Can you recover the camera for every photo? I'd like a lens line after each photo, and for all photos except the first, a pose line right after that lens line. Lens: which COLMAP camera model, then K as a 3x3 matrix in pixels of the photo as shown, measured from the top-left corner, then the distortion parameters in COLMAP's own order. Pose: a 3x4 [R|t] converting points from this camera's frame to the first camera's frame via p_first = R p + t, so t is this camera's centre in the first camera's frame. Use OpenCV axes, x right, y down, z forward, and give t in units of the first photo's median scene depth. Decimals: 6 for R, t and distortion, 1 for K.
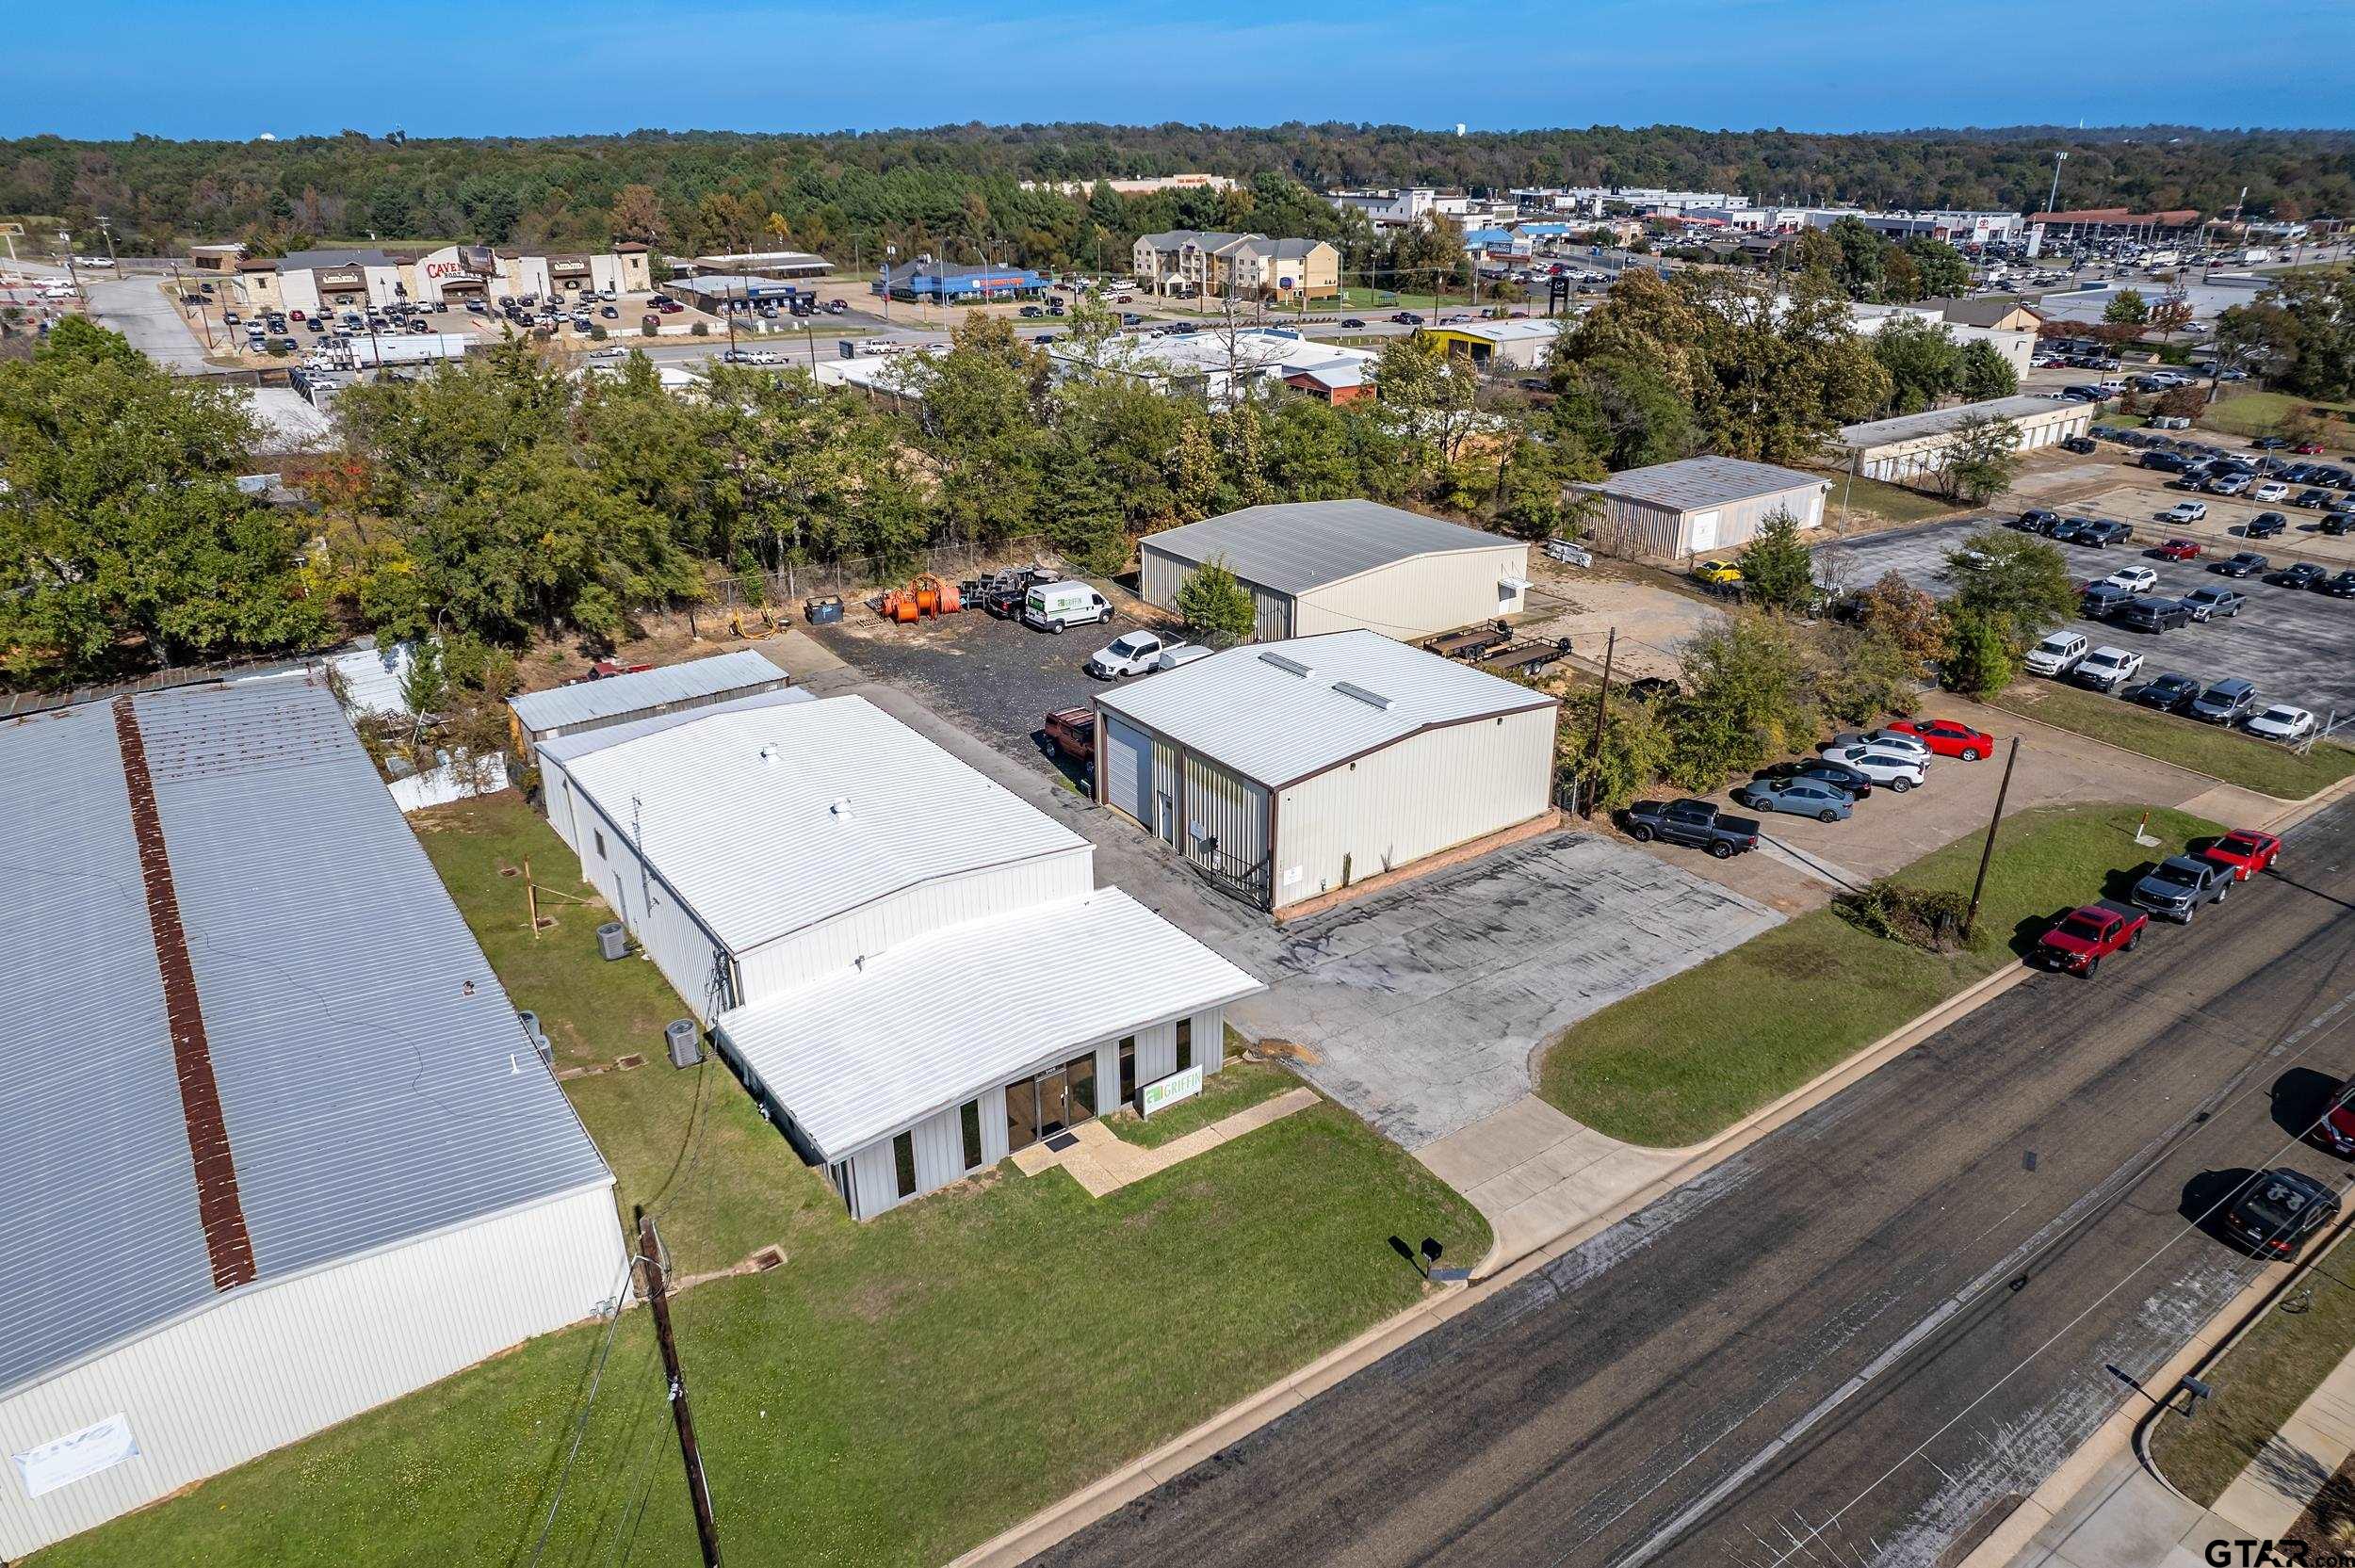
lens RADIAL K [[1501.7, 0, 1183.0], [0, 1501.7, 791.1], [0, 0, 1]] dist [-0.070350, 0.064005]
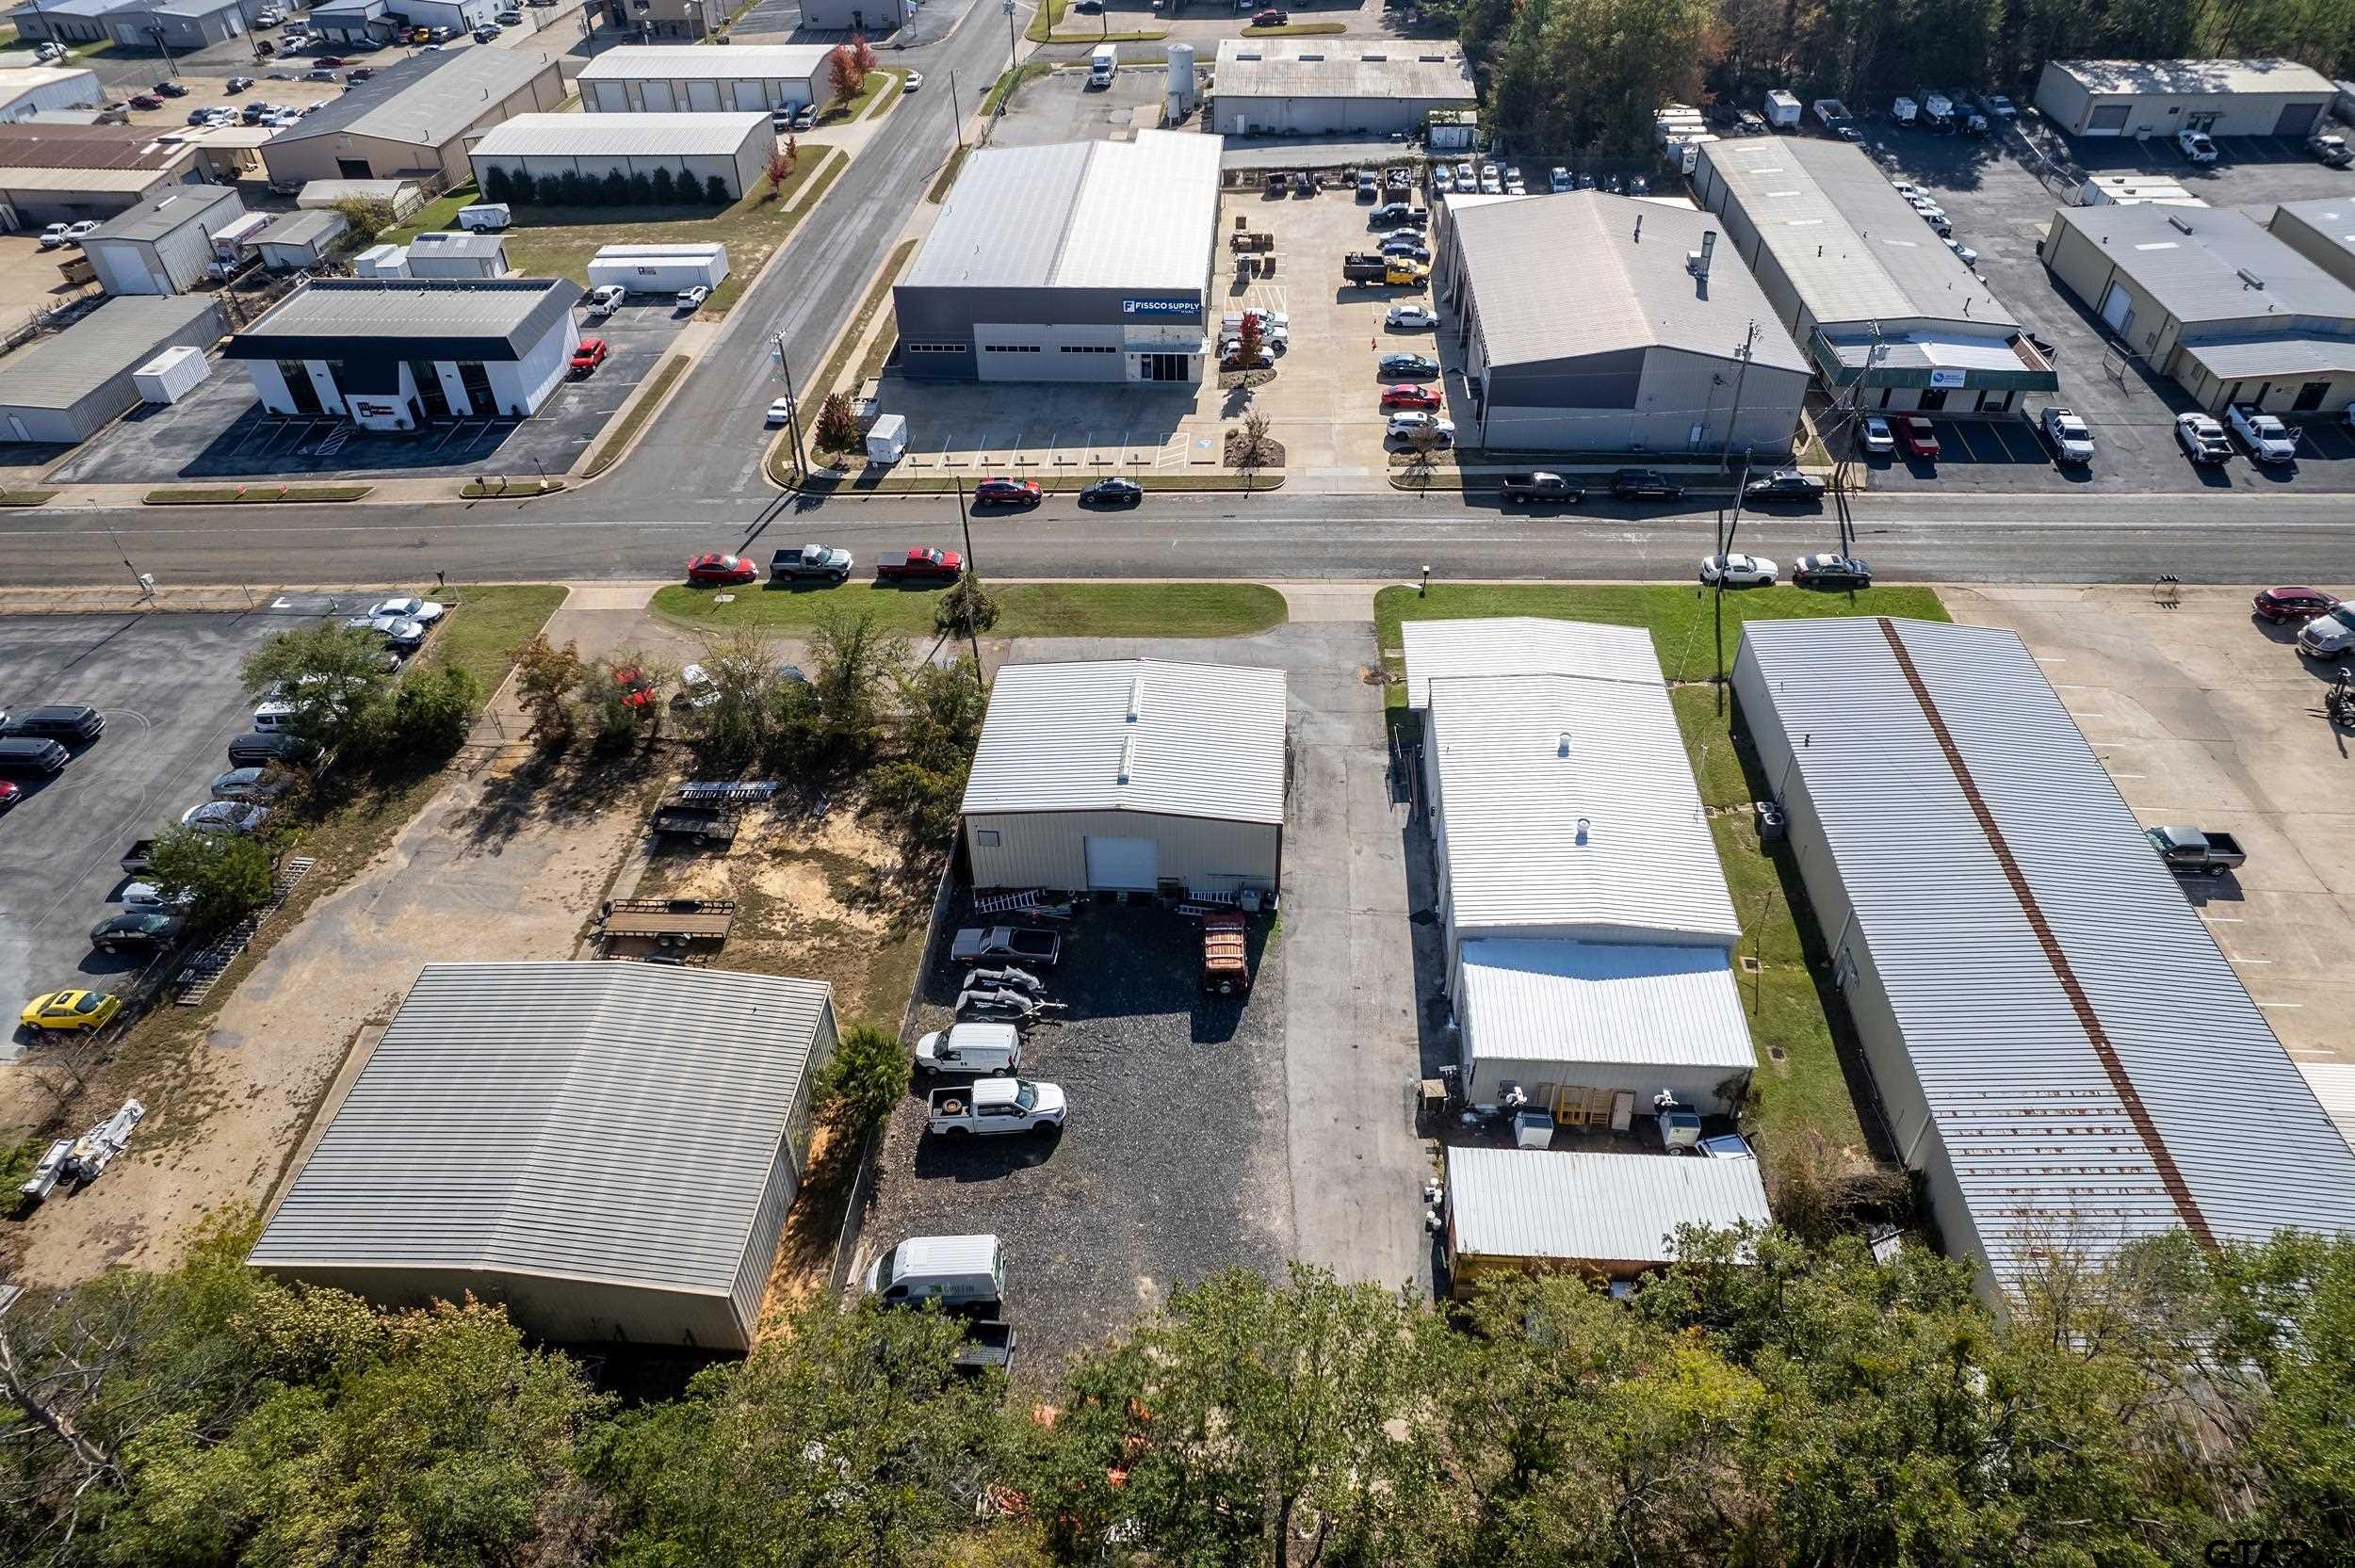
lens RADIAL K [[1501.7, 0, 1183.0], [0, 1501.7, 791.1], [0, 0, 1]] dist [-0.070350, 0.064005]
pose [[-0.770310, -0.401550, 0.495359, -0.680428], [0.271825, 0.495934, 0.824719, -1.265025], [-0.576831, 0.769940, -0.272871, 1.646200]]
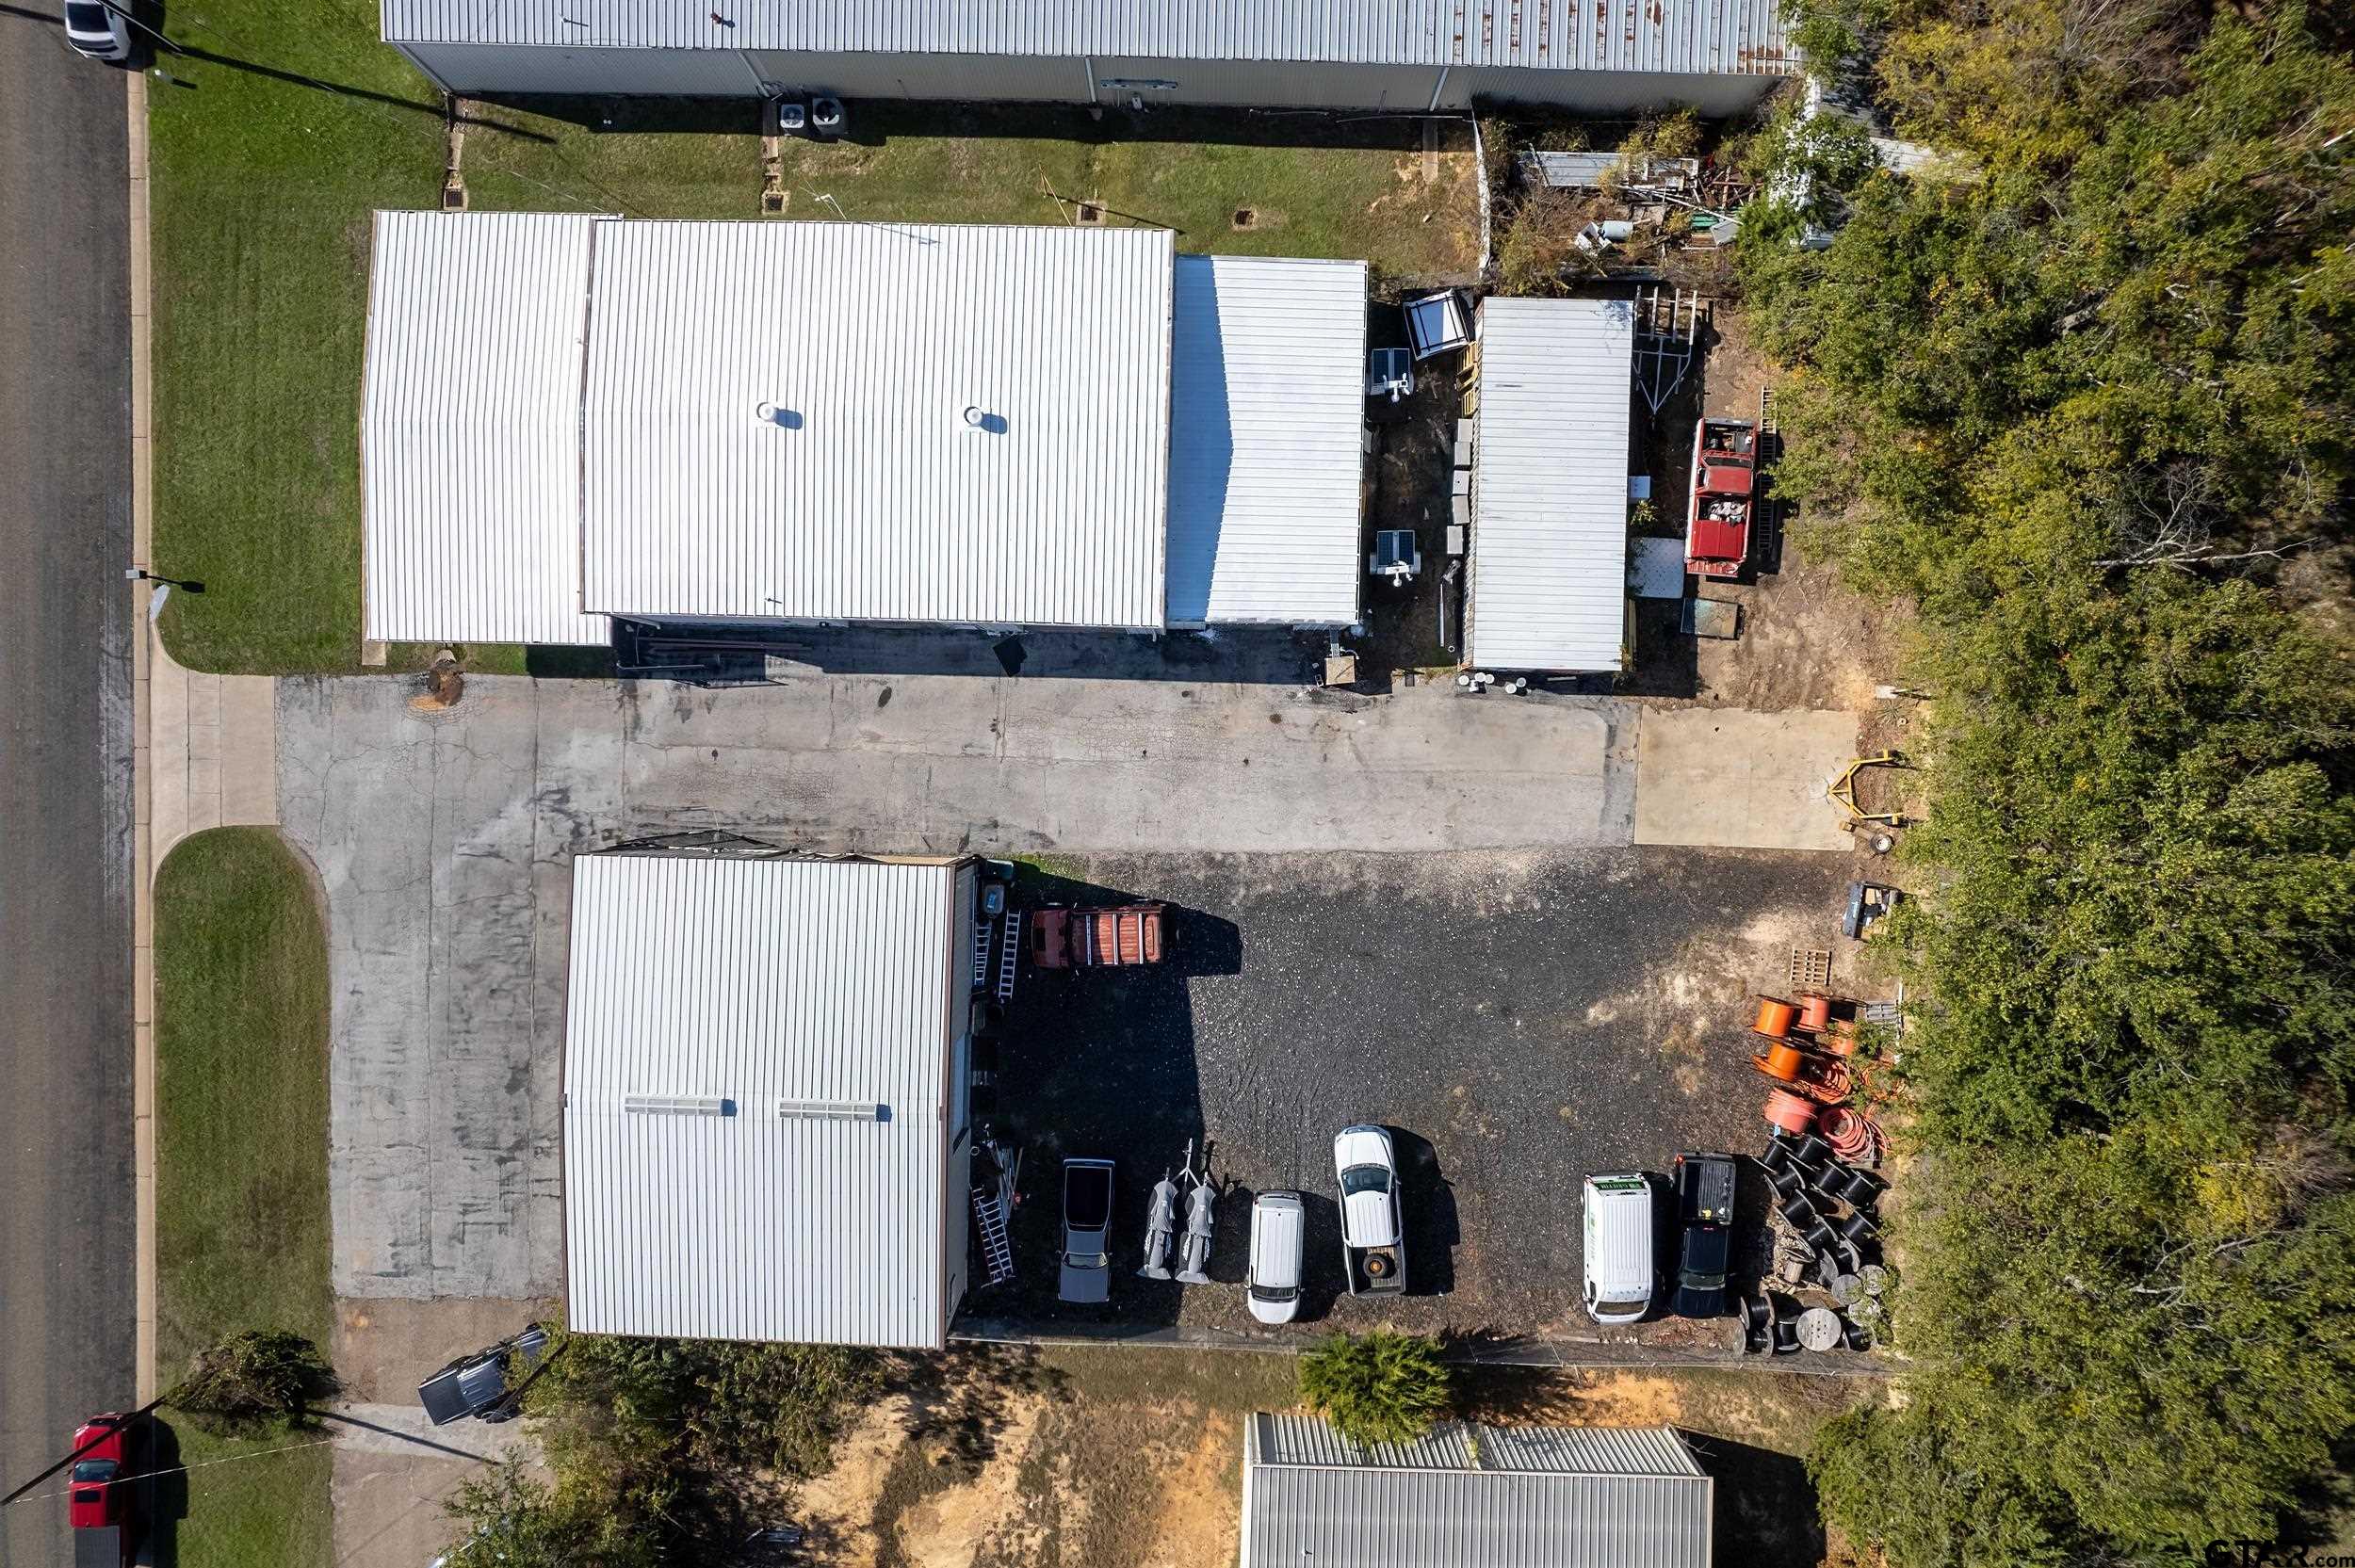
lens RADIAL K [[1501.7, 0, 1183.0], [0, 1501.7, 791.1], [0, 0, 1]] dist [-0.070350, 0.064005]
pose [[-0.610557, 0.791448, 0.028831, -0.224623], [-0.308295, -0.271049, 0.911859, -0.950783], [0.729503, 0.547853, 0.409490, 0.936236]]
